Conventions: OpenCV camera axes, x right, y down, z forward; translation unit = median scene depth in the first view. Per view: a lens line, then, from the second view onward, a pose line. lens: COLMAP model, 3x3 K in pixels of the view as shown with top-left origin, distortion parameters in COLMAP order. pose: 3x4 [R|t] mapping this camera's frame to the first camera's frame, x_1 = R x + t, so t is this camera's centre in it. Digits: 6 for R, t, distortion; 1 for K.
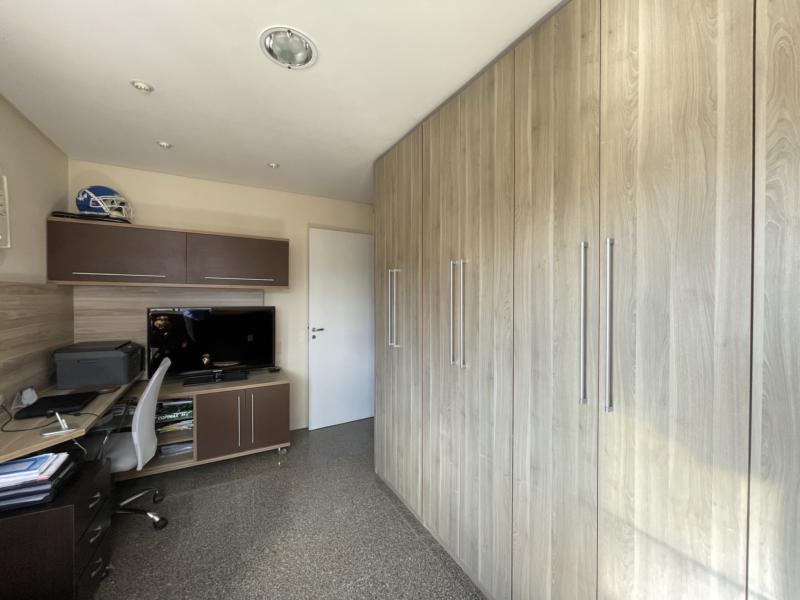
lens RADIAL K [[323.0, 0, 397.3], [0, 323.0, 300.6], [0, 0, 1]] dist [0.001888, 0.000993]
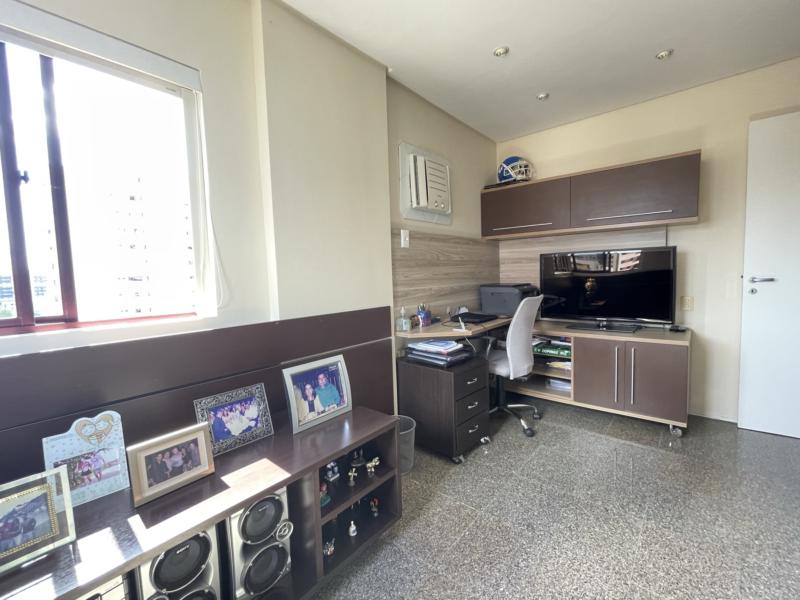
lens RADIAL K [[346.0, 0, 398.7], [0, 346.0, 297.9], [0, 0, 1]] dist [-0.001915, 0.000277]
pose [[0.354535, 0.054536, -0.933451, 0.189893], [0.021267, 0.997569, 0.066360, 0.086100], [0.934801, -0.043378, 0.352513, 0.109988]]
